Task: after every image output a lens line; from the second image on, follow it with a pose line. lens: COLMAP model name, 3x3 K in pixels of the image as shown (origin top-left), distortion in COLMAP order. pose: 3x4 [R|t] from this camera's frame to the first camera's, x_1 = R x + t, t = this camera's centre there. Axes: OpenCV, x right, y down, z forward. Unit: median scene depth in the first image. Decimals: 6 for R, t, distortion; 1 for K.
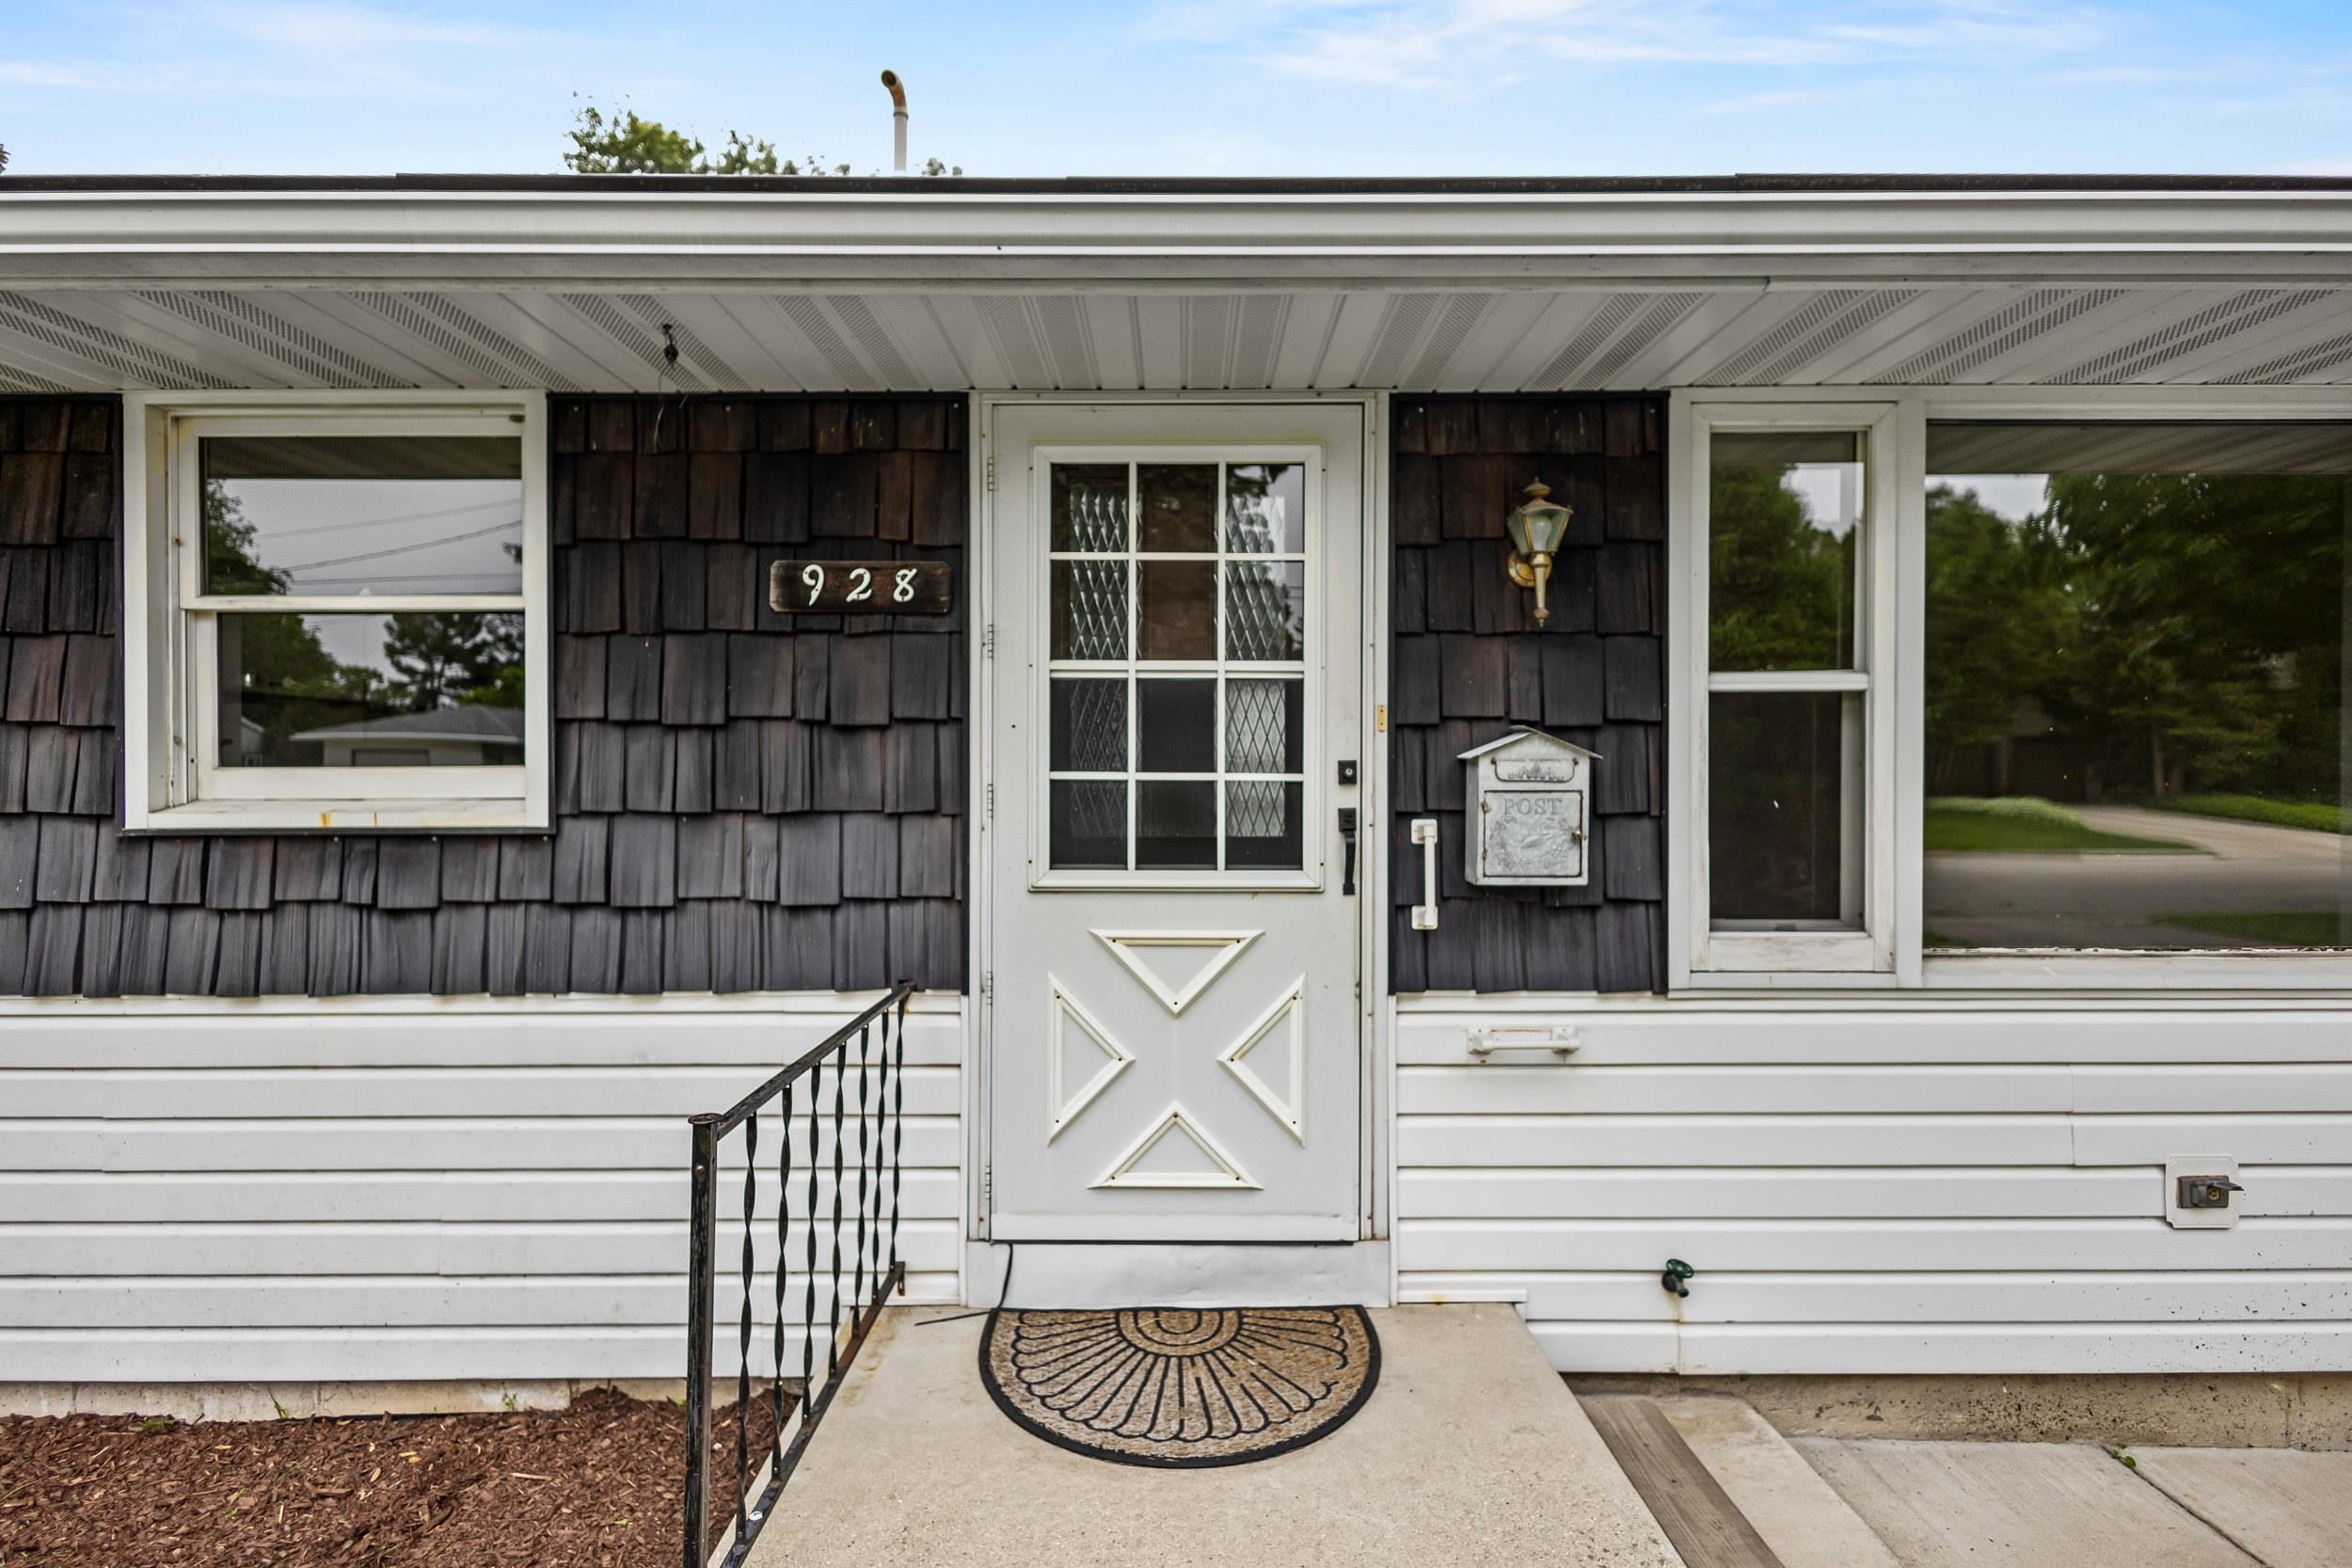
lens RADIAL K [[1072.4, 0, 1176.0], [0, 1072.4, 784.0], [0, 0, 1]] dist [0.005725, -0.000171]
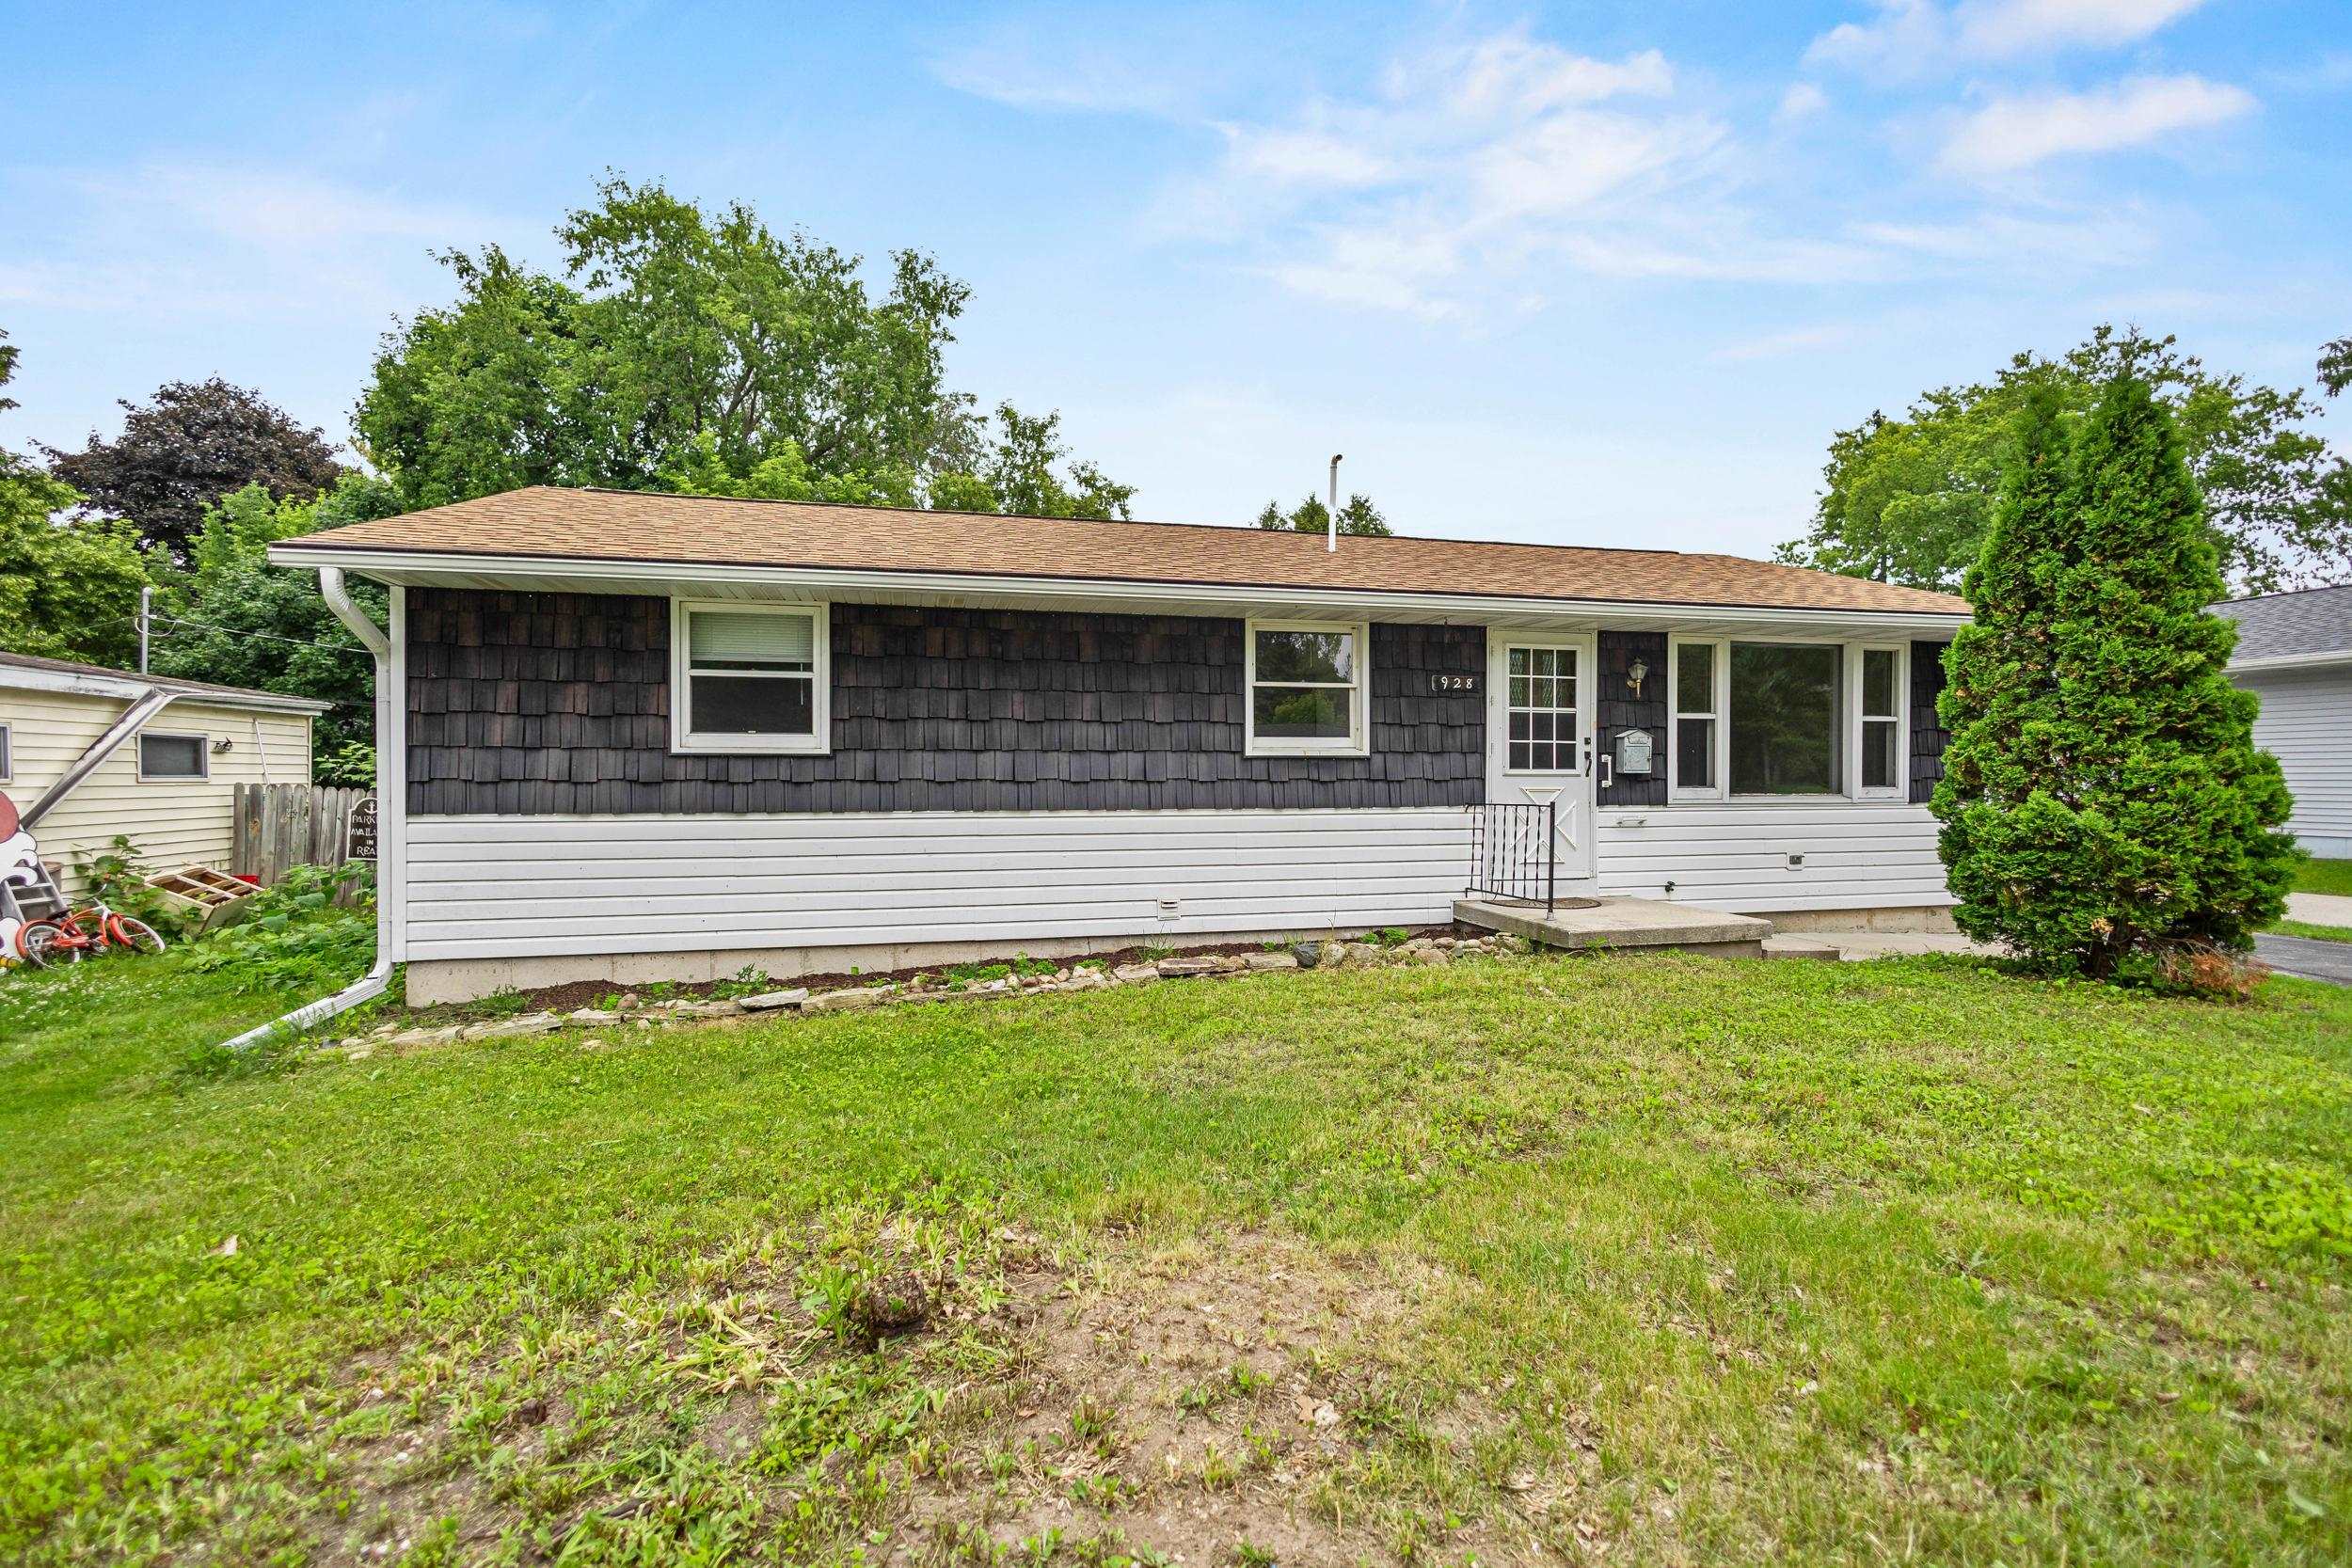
lens RADIAL K [[1072.4, 0, 1176.0], [0, 1072.4, 784.0], [0, 0, 1]] dist [0.005725, -0.000171]
pose [[0.971960, -0.001735, 0.235139, -1.917119], [0.001436, 0.999998, 0.001443, 0.119688], [-0.235141, -0.001065, 0.971961, -2.016207]]
